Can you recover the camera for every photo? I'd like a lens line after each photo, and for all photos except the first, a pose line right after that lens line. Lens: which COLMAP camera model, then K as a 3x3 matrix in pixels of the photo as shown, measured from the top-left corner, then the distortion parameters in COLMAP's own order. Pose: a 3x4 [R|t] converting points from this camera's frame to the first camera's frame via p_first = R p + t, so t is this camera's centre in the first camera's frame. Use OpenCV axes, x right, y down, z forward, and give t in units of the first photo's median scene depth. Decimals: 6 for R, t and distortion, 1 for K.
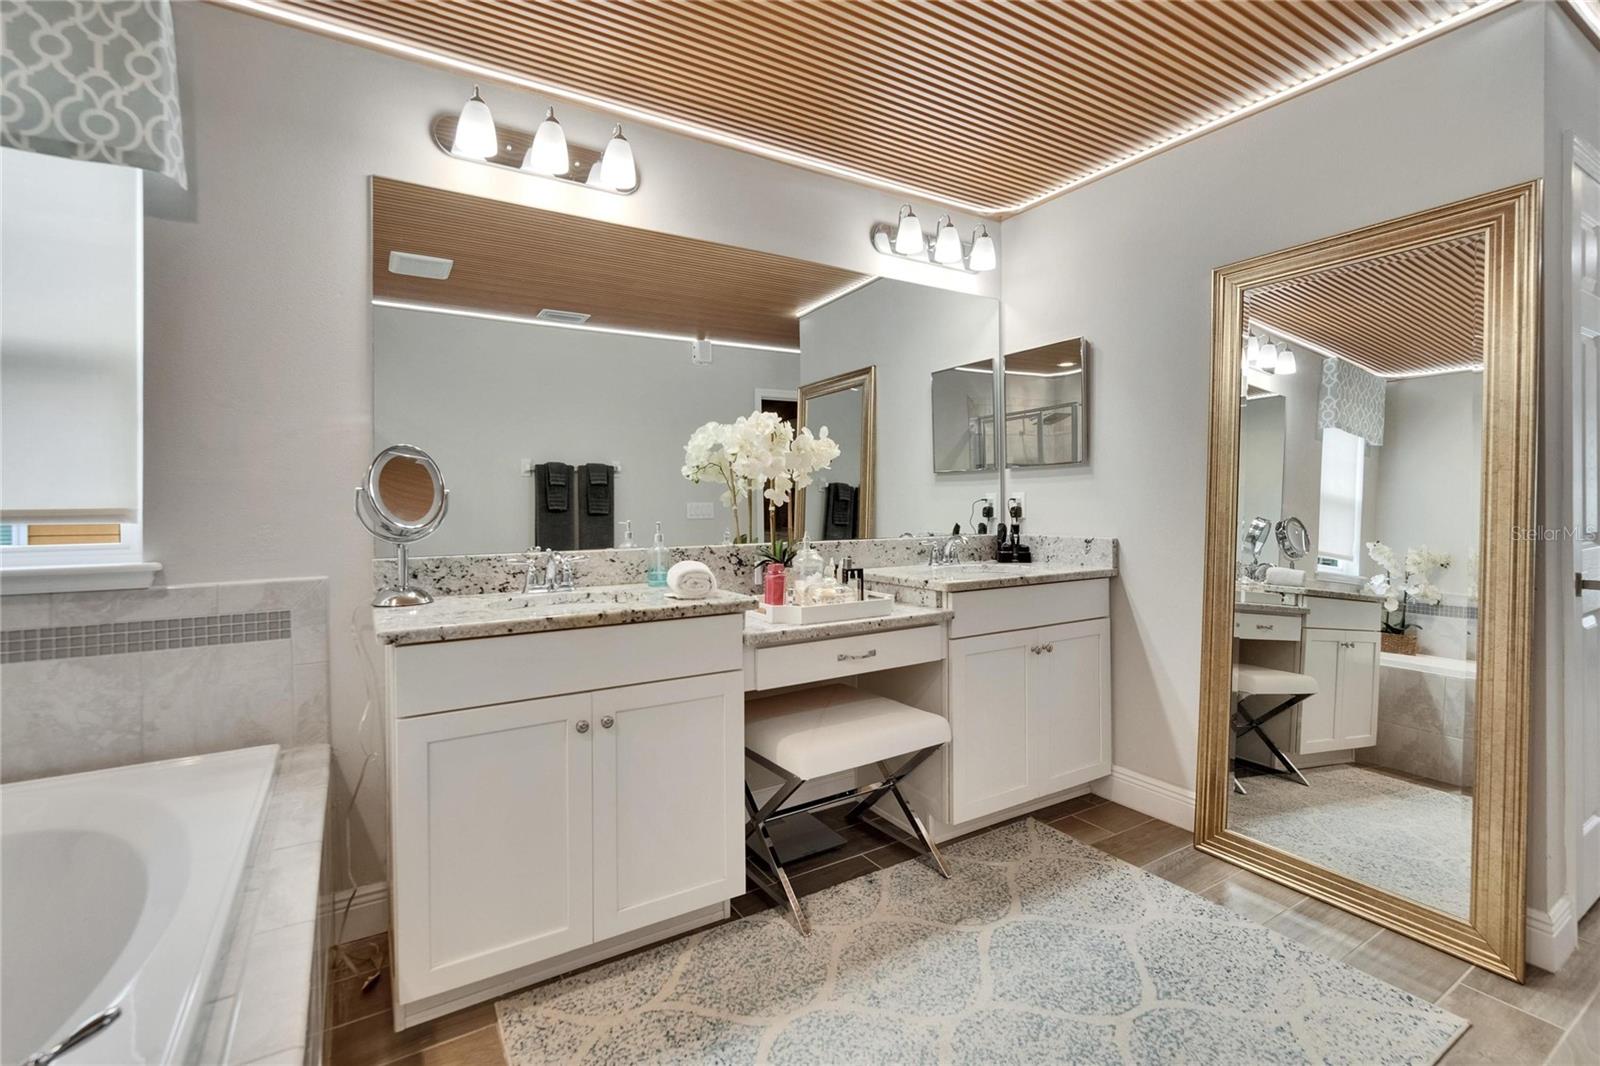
lens RADIAL K [[713.7, 0, 790.5], [0, 713.7, 506.0], [0, 0, 1]] dist [-0.003680, 0.000339]
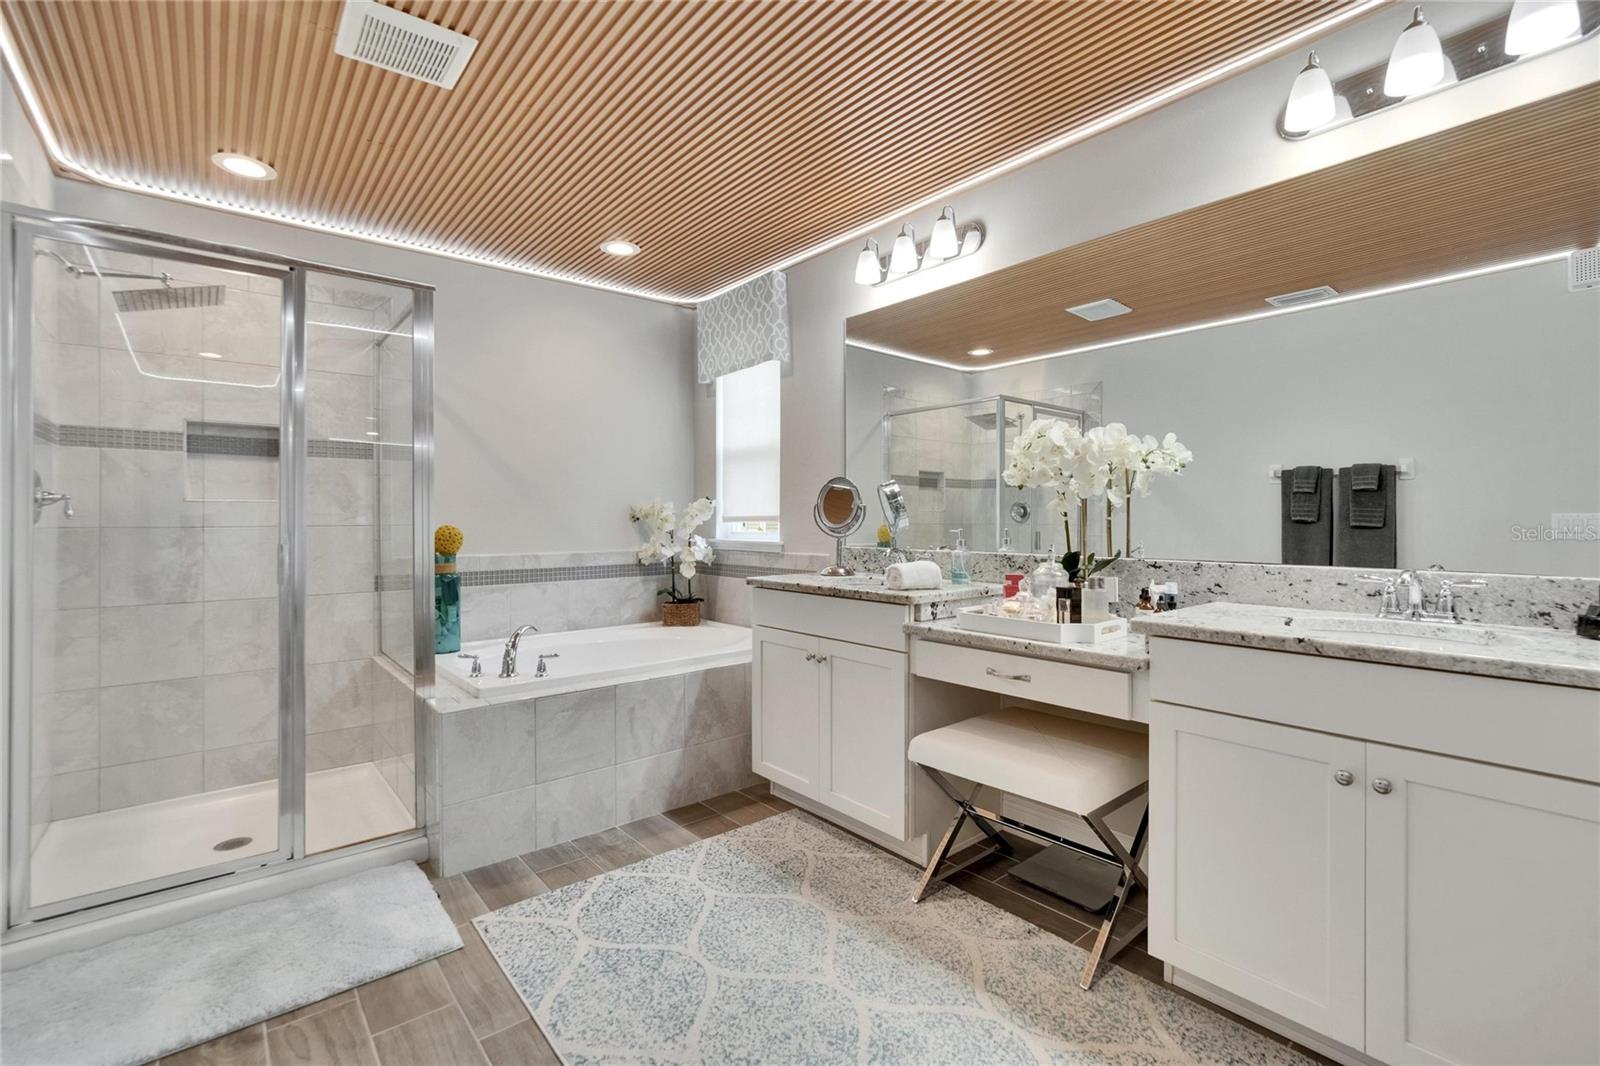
lens RADIAL K [[713.7, 0, 790.5], [0, 713.7, 506.0], [0, 0, 1]] dist [-0.003680, 0.000339]
pose [[0.138164, -0.009018, -0.990368, 0.985320], [-0.001678, 0.999955, -0.009339, -0.004903], [0.990408, 0.002952, 0.138143, 0.580860]]
